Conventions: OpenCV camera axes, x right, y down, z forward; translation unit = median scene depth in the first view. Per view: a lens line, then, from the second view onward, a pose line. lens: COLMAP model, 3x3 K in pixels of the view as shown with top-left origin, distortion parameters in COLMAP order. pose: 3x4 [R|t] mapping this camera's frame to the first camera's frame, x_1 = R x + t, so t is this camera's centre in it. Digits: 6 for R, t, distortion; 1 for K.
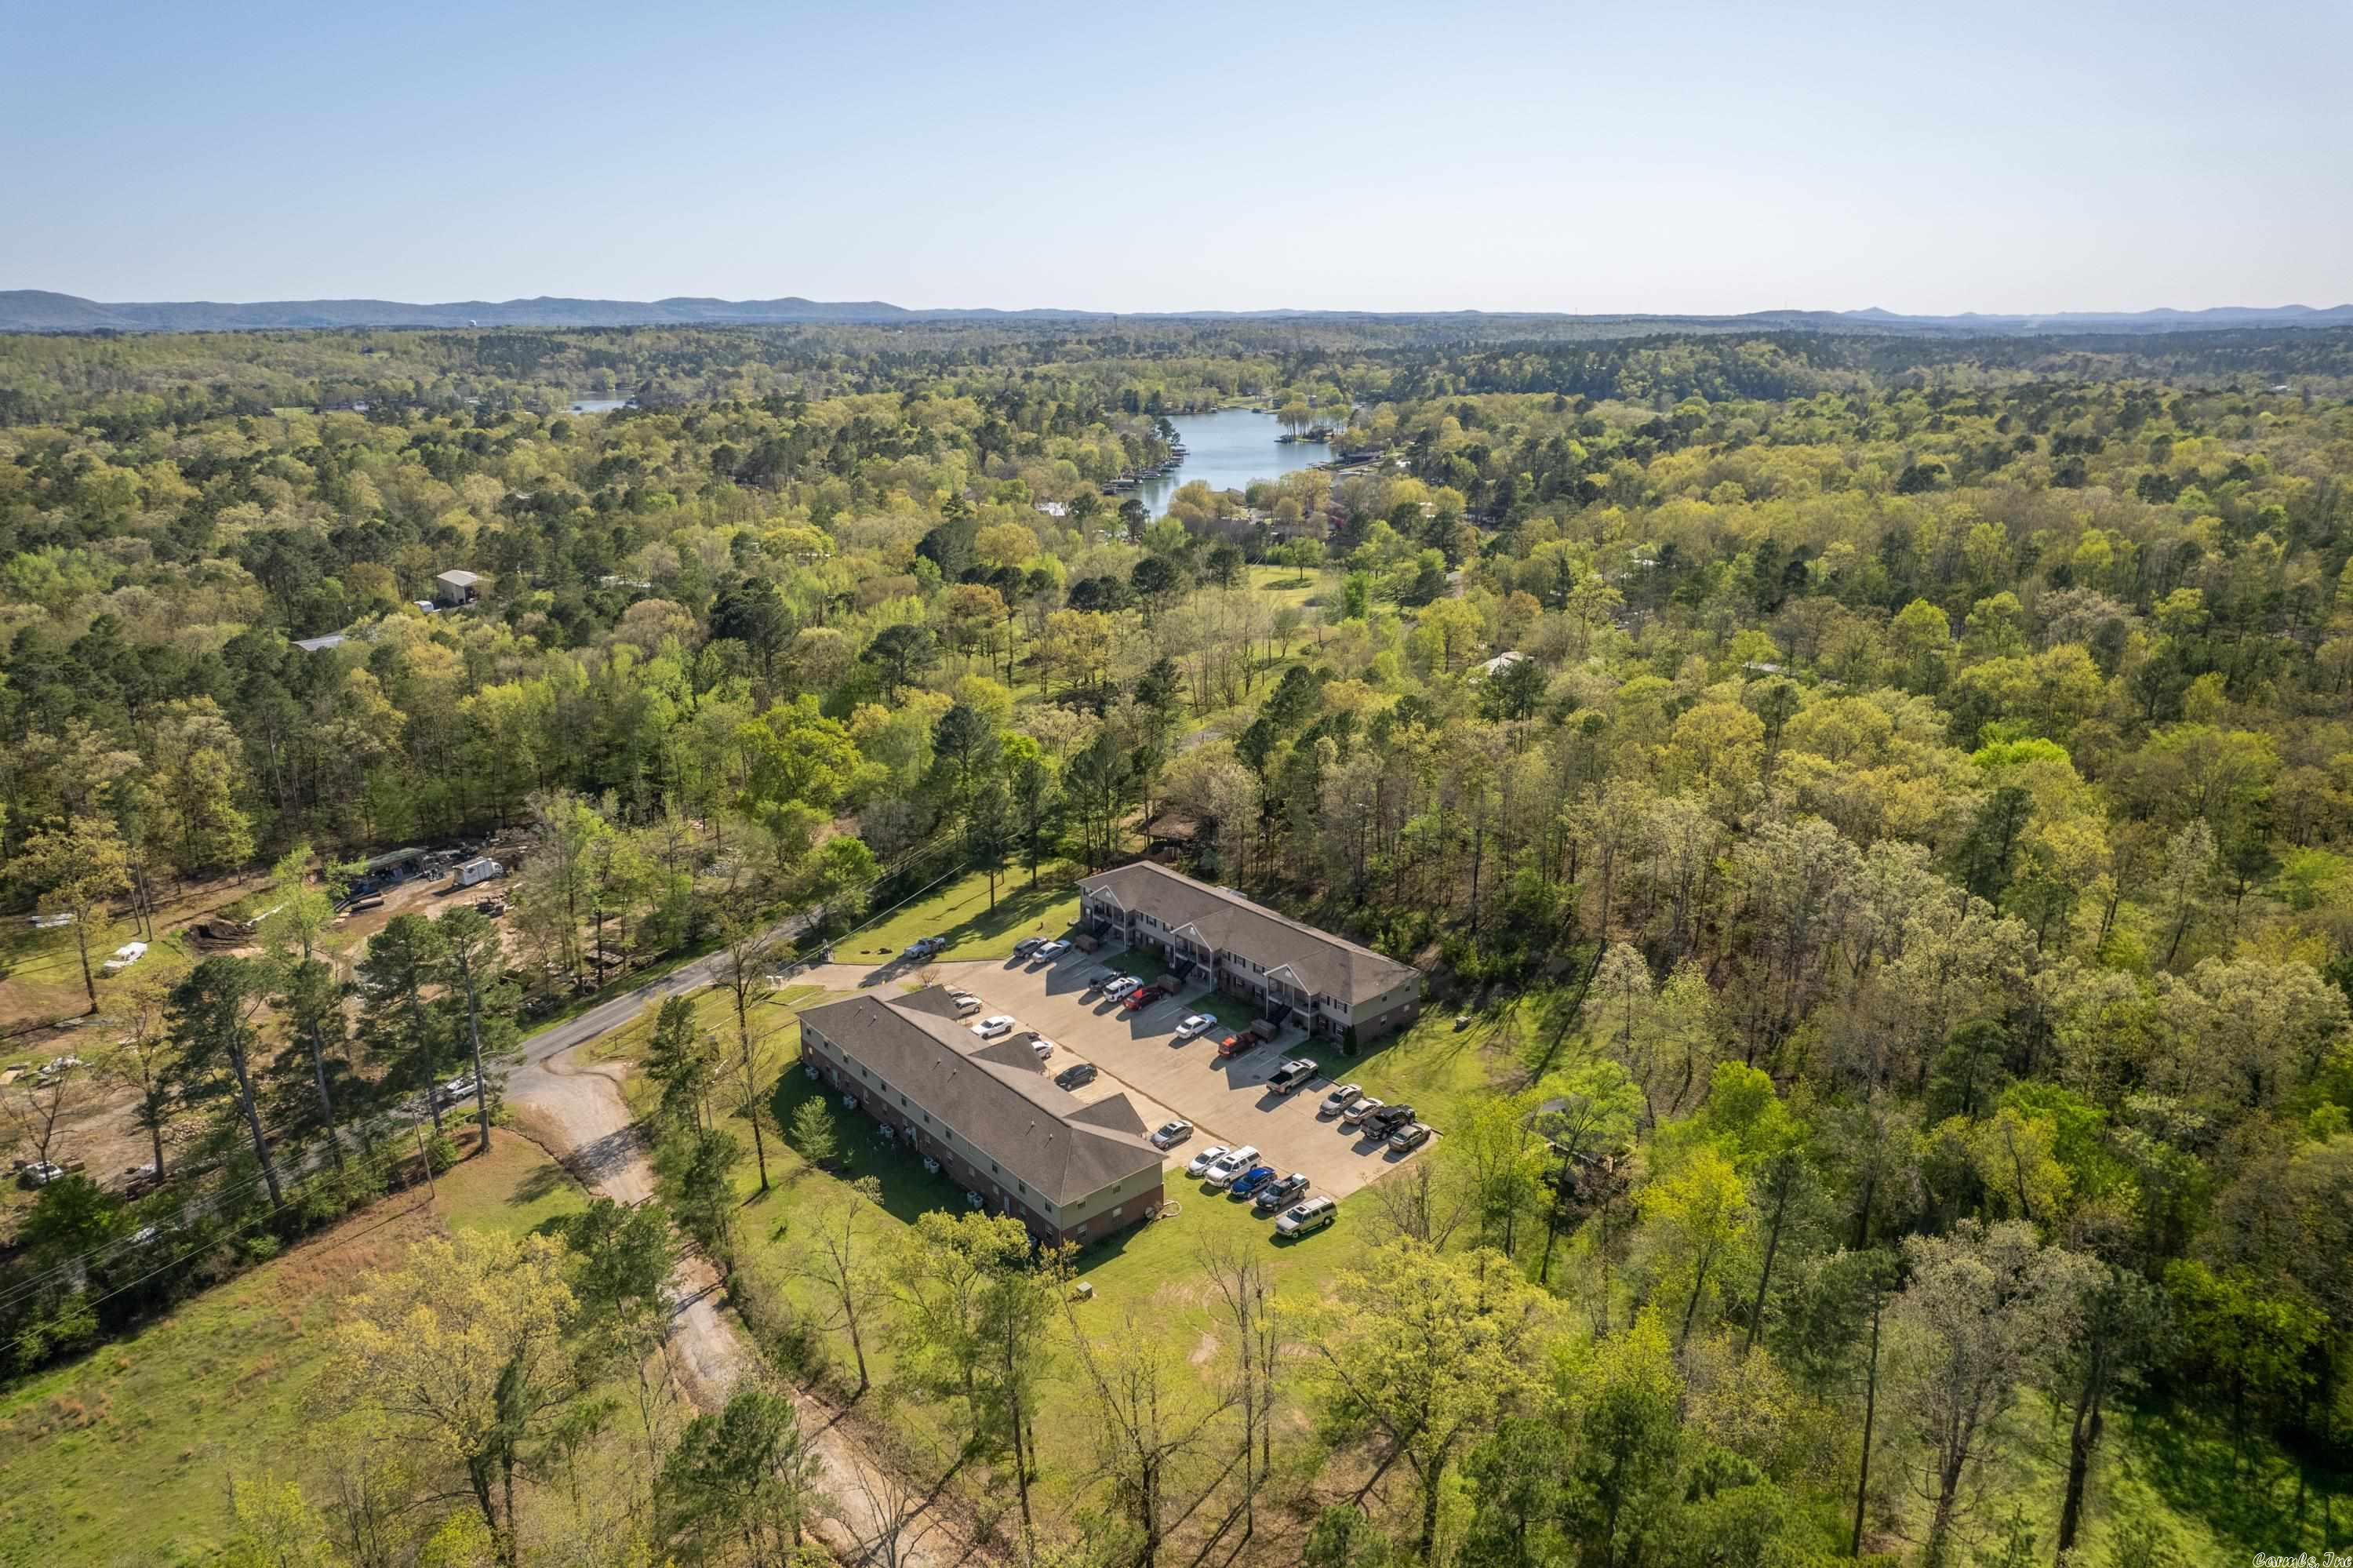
lens RADIAL K [[1503.2, 0, 1176.5], [0, 1503.2, 784.0], [0, 0, 1]] dist [-0.067706, 0.059158]
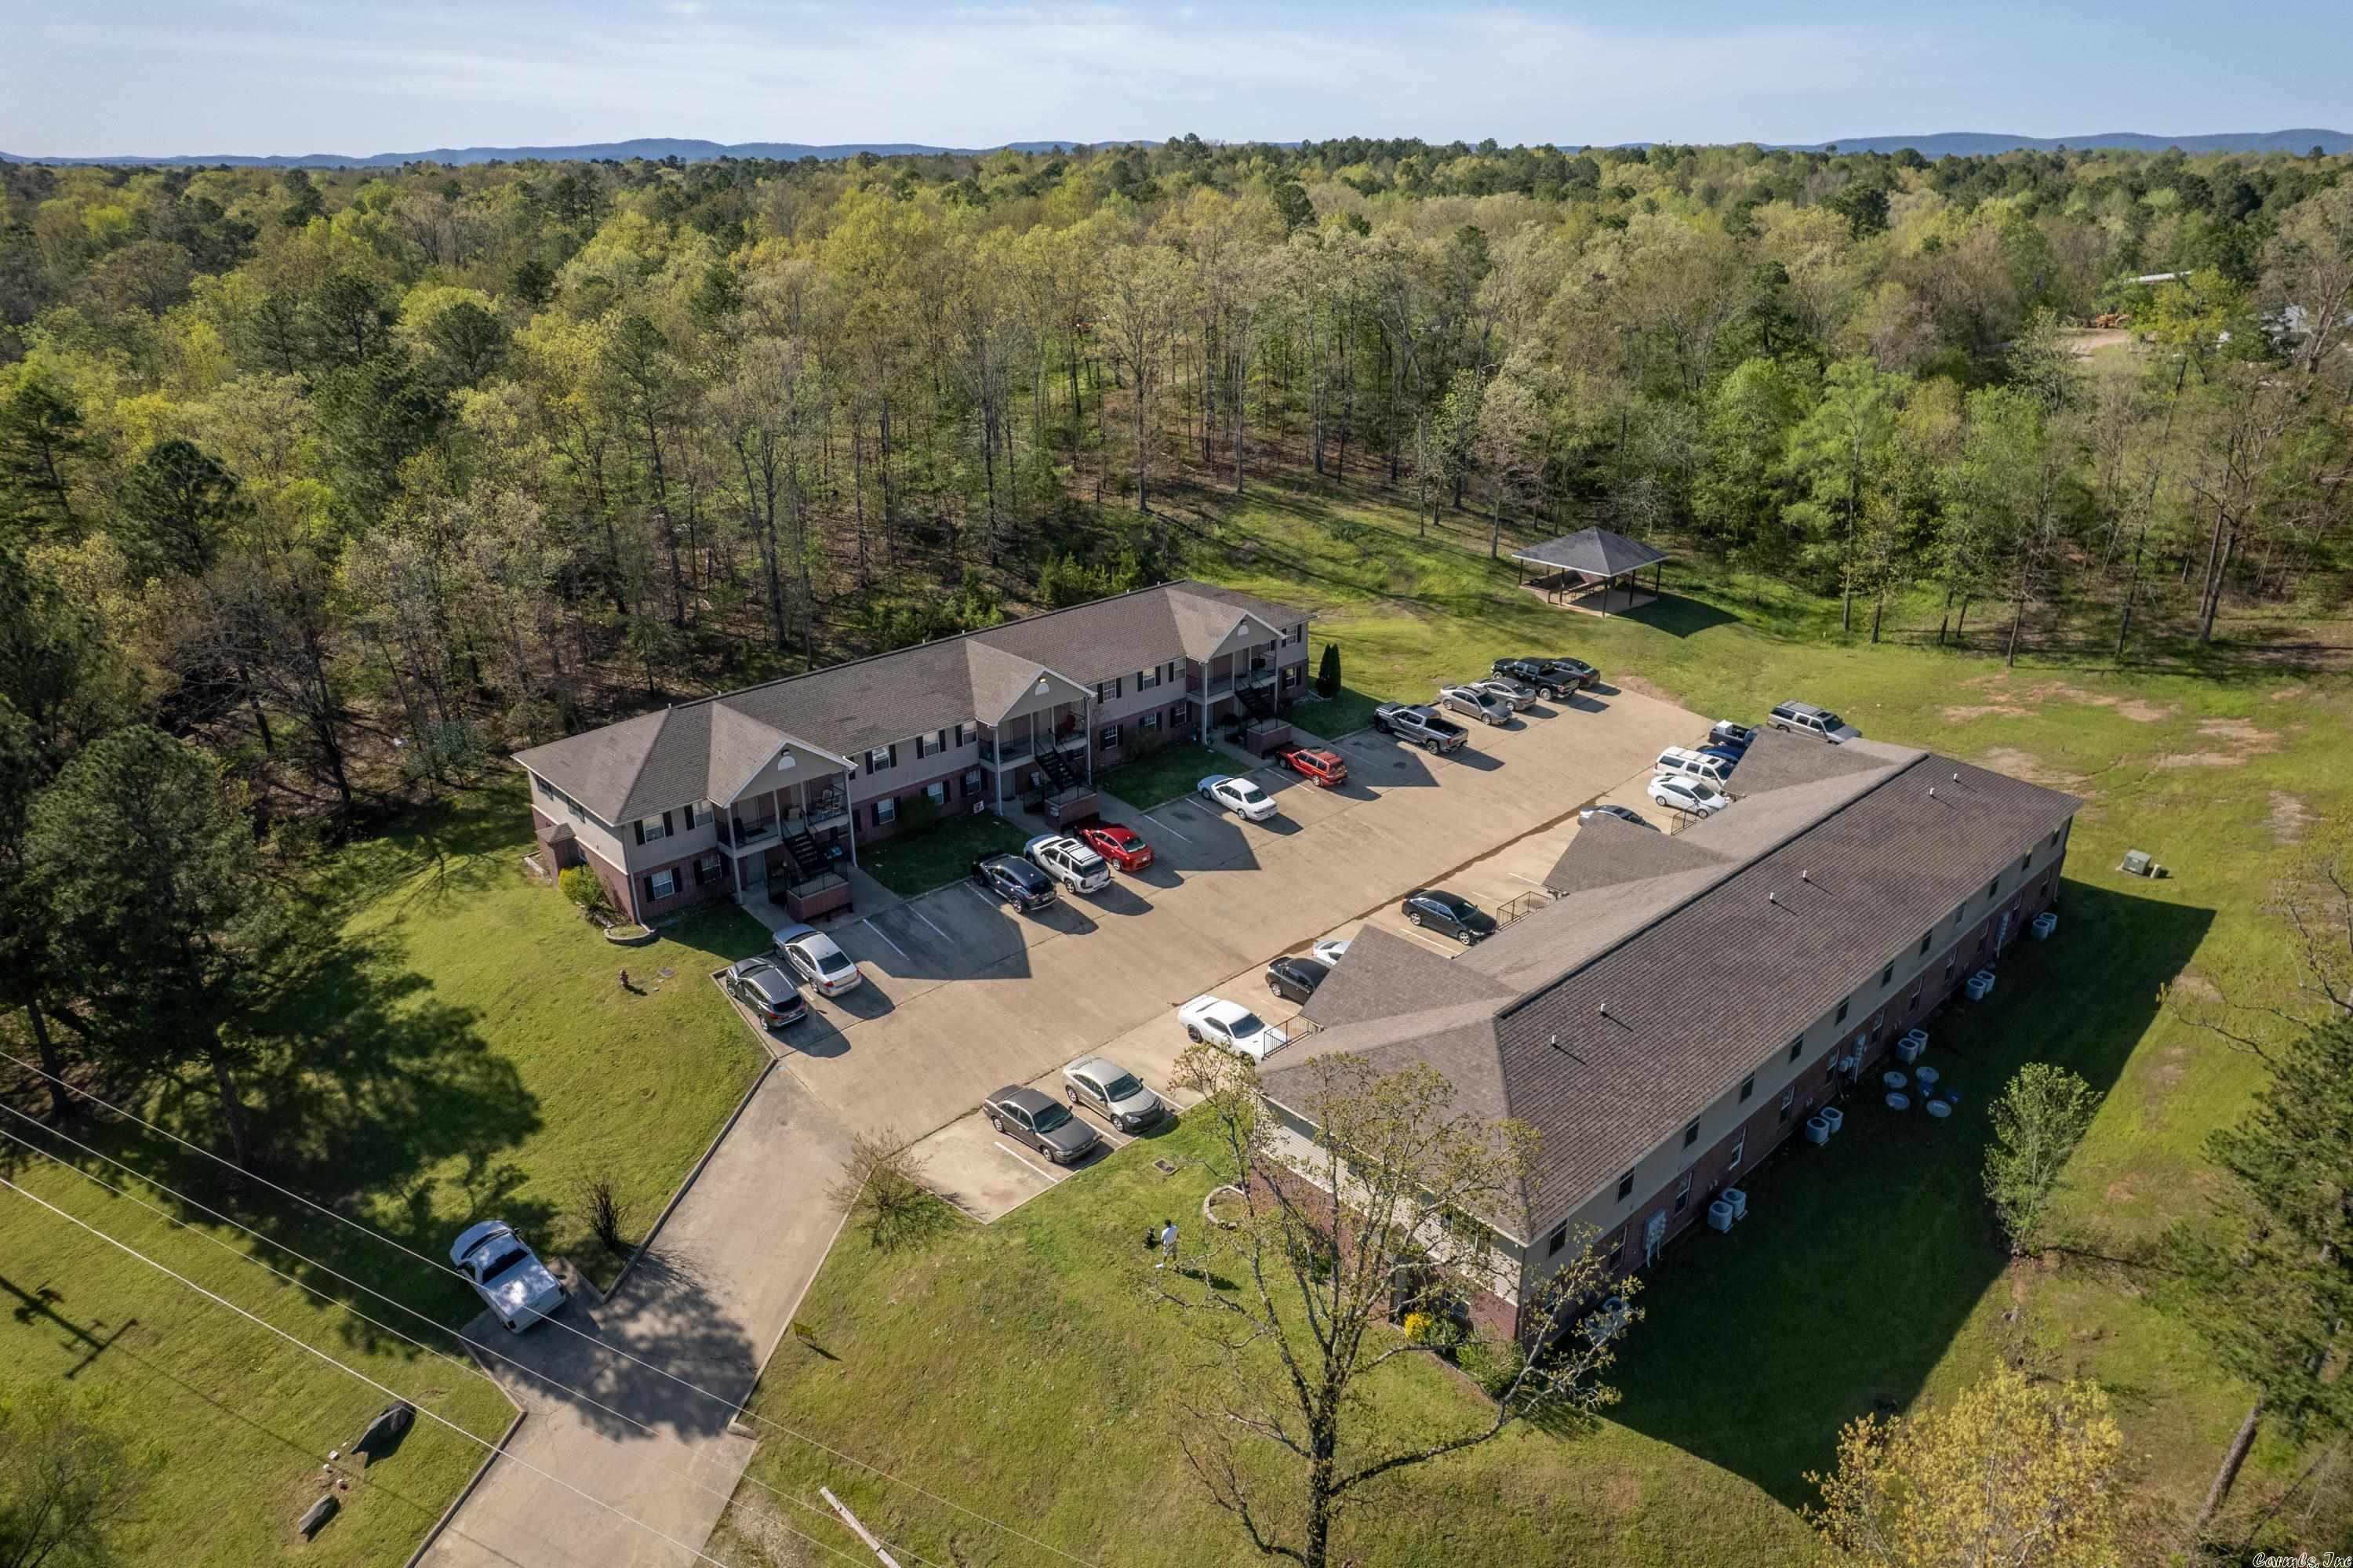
lens RADIAL K [[1503.2, 0, 1176.5], [0, 1503.2, 784.0], [0, 0, 1]] dist [-0.067706, 0.059158]
pose [[-0.037273, -0.385058, 0.922139, -0.412335], [0.301171, 0.875547, 0.377775, -0.037891], [-0.952841, 0.291802, 0.083334, 0.882390]]
